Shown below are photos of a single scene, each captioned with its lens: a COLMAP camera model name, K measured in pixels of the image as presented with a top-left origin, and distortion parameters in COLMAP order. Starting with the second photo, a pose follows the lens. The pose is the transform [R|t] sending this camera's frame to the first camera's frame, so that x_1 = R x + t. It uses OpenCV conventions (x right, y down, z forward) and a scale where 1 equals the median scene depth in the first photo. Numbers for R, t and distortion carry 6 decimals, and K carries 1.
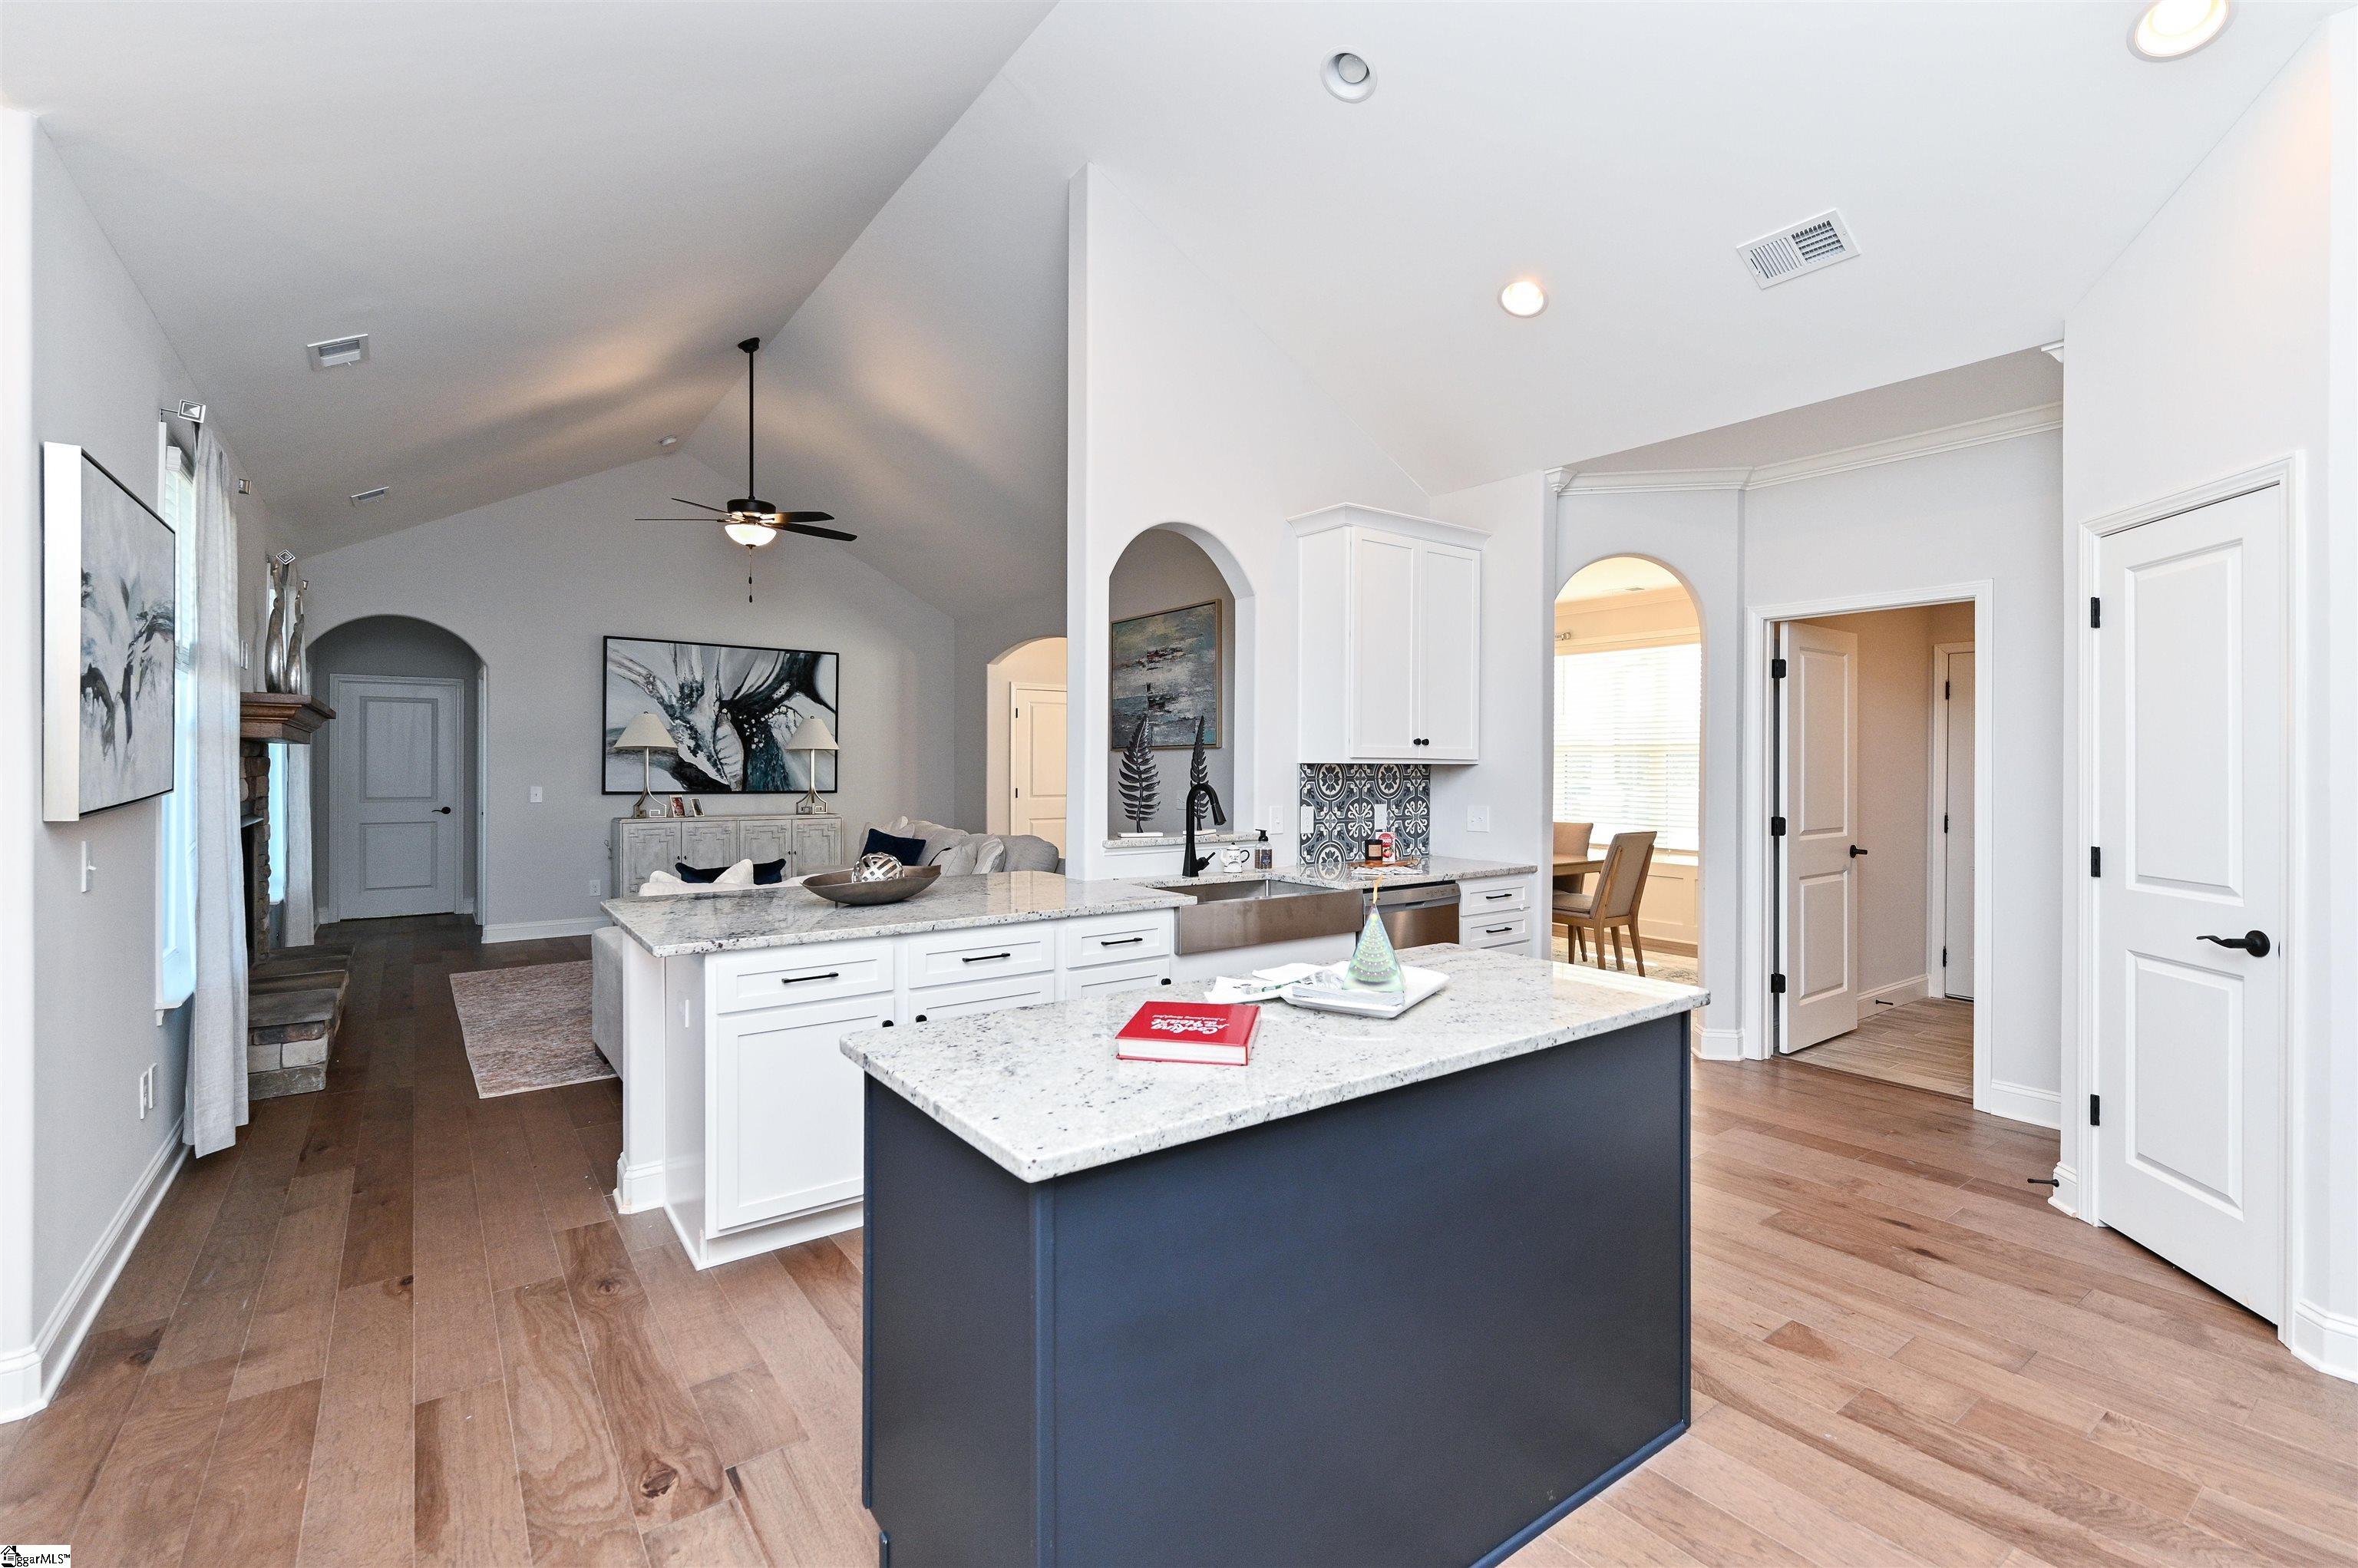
lens RADIAL K [[1055.8, 0, 1174.5], [0, 1055.8, 773.2], [0, 0, 1]] dist [-0.000701, 0.000415]
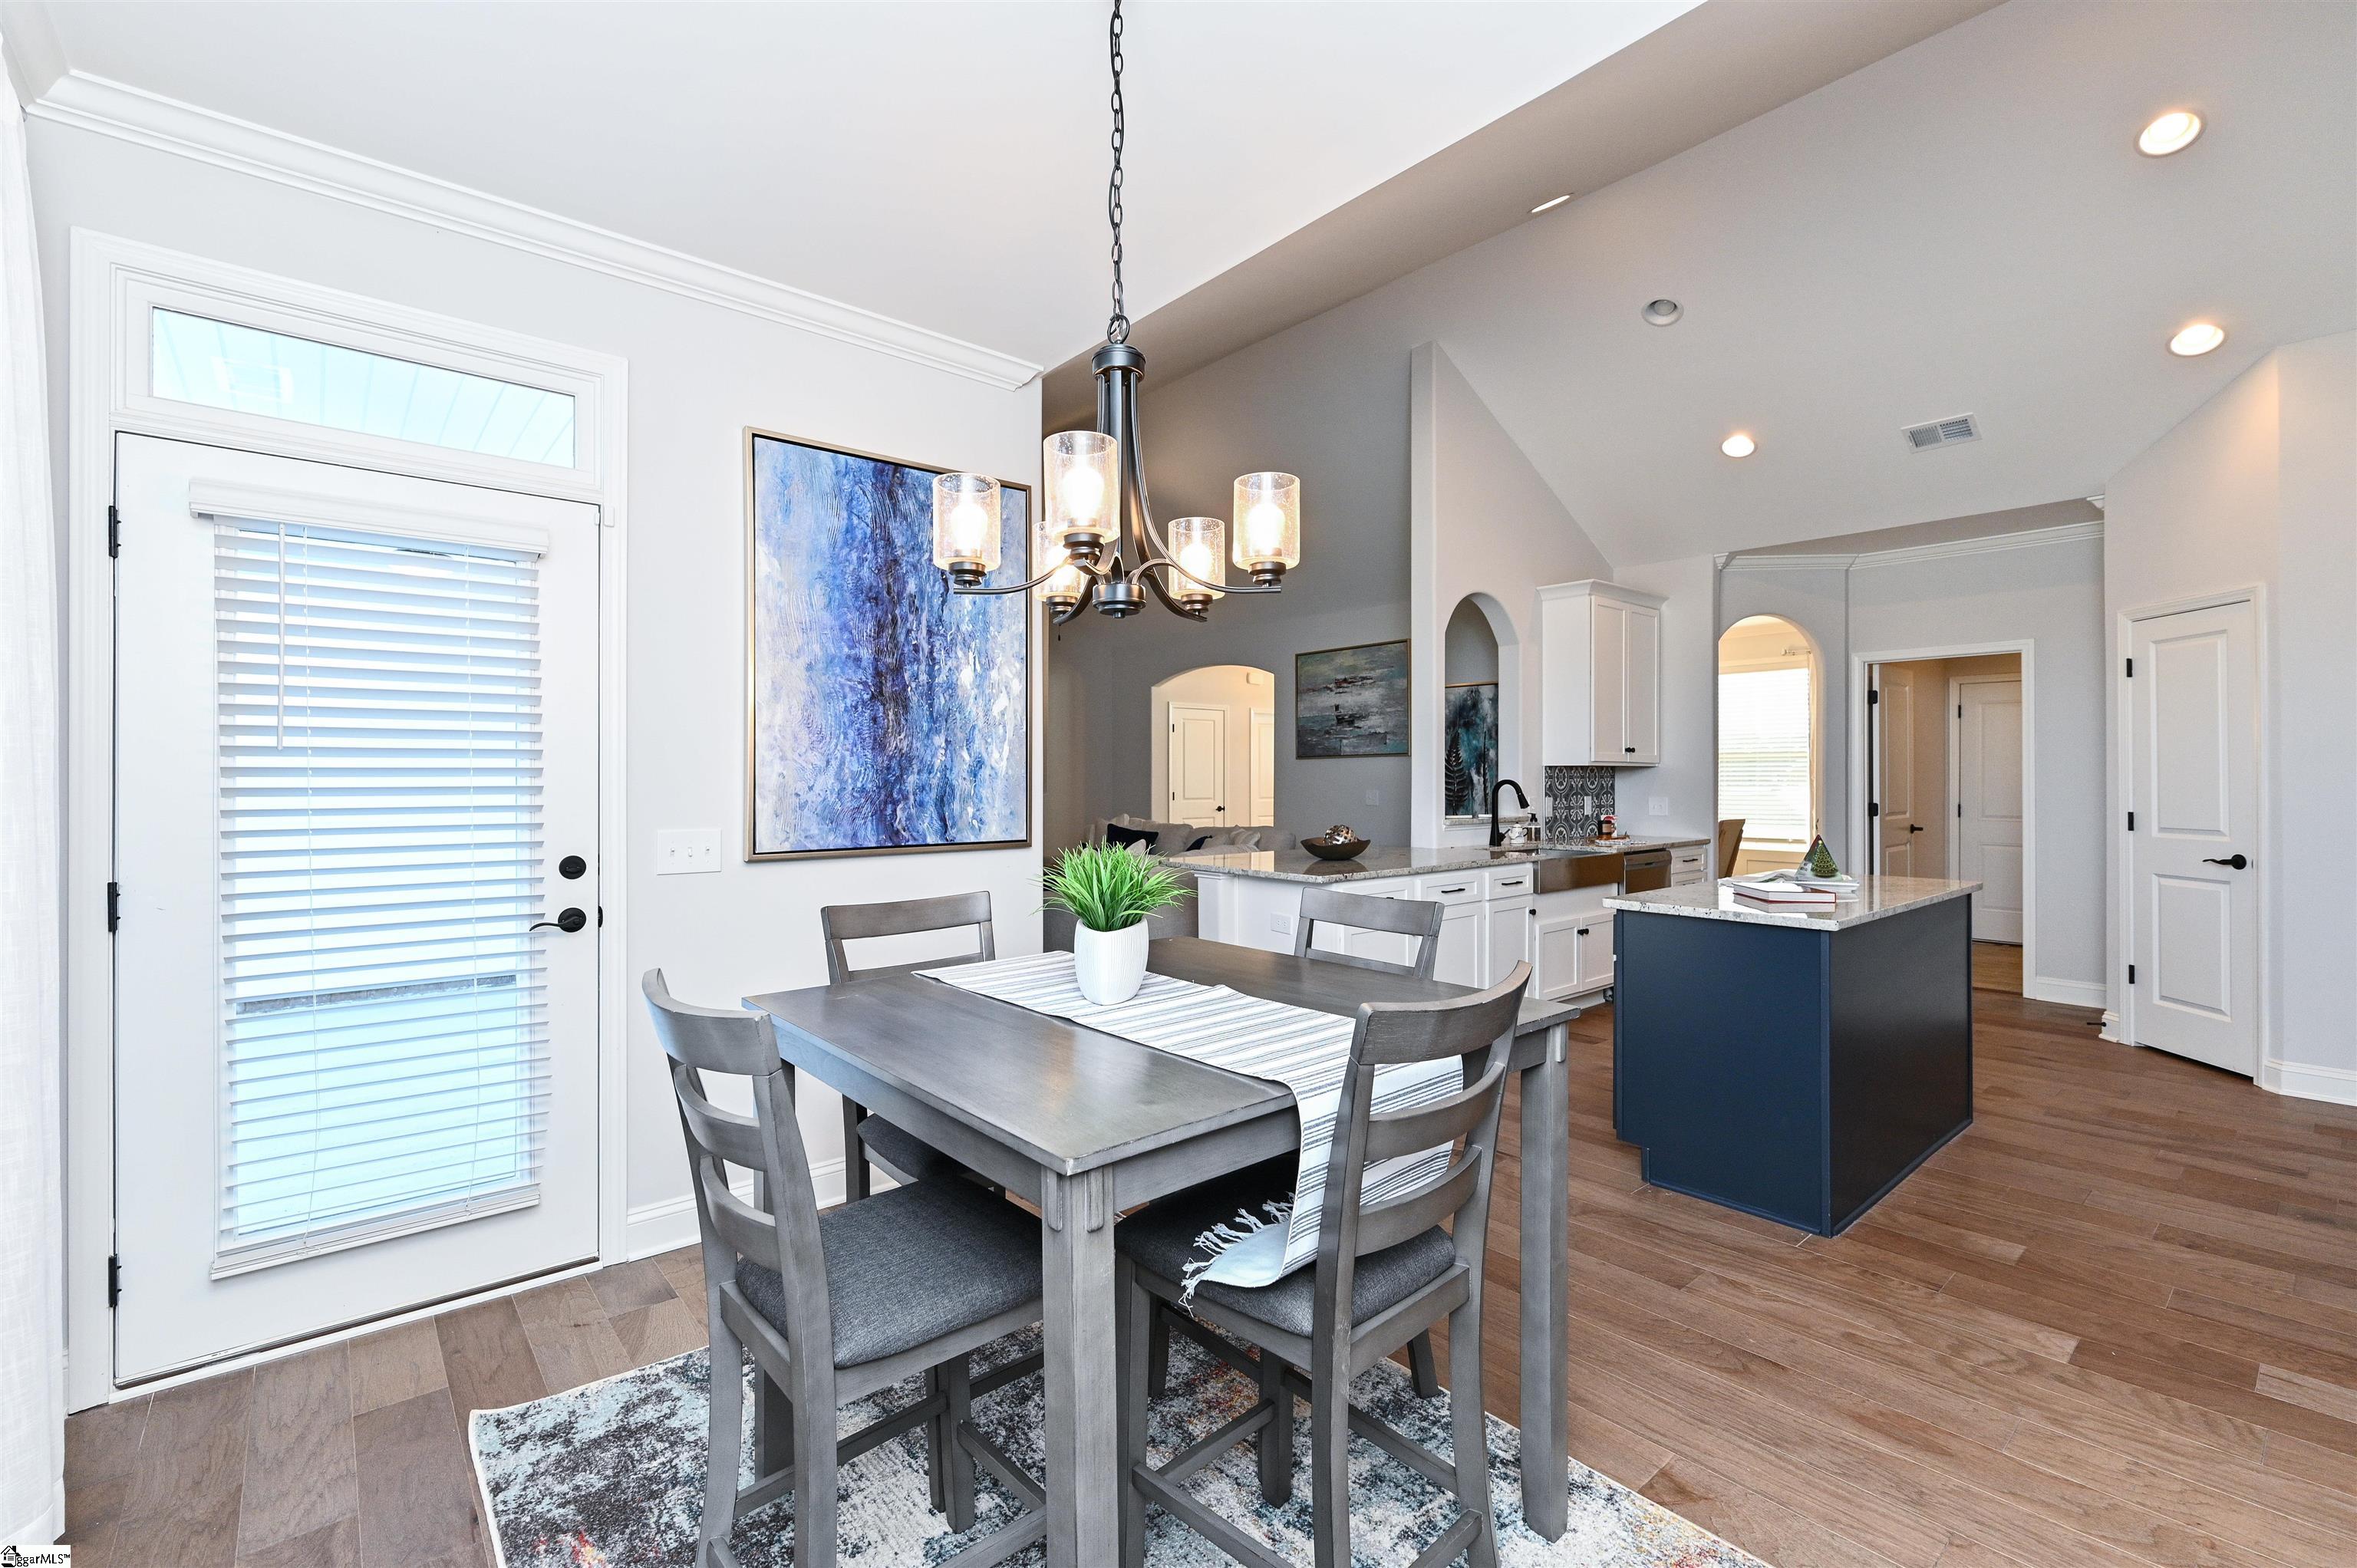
lens RADIAL K [[1039.7, 0, 1185.6], [0, 1039.7, 778.6], [0, 0, 1]] dist [-0.001174, -0.000646]
pose [[0.996931, -0.003330, 0.078216, -0.448016], [0.003910, 0.999966, -0.007261, 0.015490], [-0.078190, 0.007545, 0.996910, -0.306171]]
